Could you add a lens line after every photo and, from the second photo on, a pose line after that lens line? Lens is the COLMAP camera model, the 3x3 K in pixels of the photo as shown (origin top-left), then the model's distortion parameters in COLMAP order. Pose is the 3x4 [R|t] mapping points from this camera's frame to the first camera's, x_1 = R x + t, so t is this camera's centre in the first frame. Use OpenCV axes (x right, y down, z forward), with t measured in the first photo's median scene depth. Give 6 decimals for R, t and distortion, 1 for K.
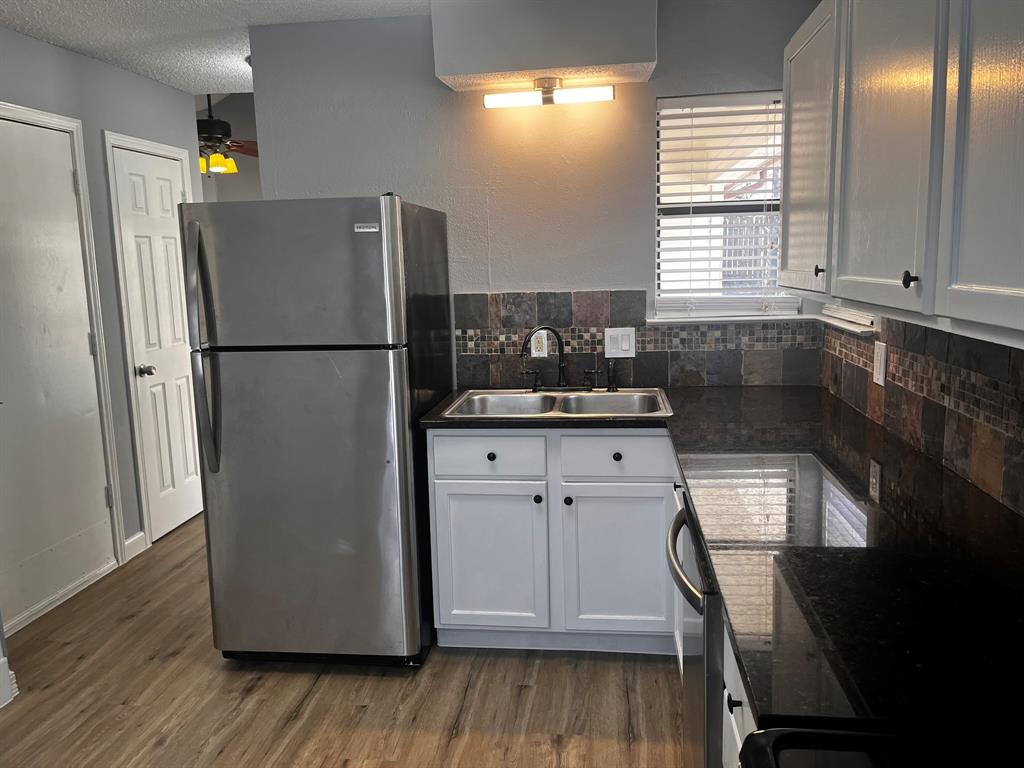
lens RADIAL K [[766.0, 0, 521.5], [0, 766.0, 378.1], [0, 0, 1]] dist [0.056526, -0.088517]
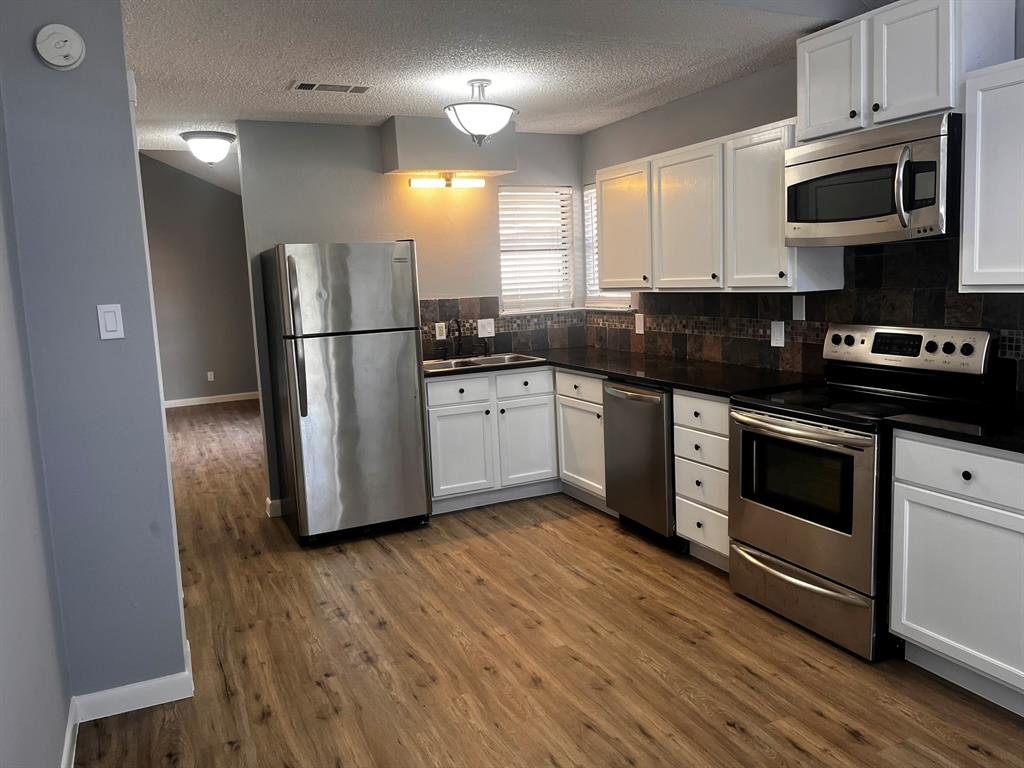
lens RADIAL K [[766.0, 0, 521.5], [0, 766.0, 378.1], [0, 0, 1]] dist [0.056526, -0.088517]
pose [[0.845298, -0.080006, 0.528272, -0.756010], [0.102287, 0.994670, -0.013029, 0.099898], [-0.524413, 0.065049, 0.848975, -0.490085]]
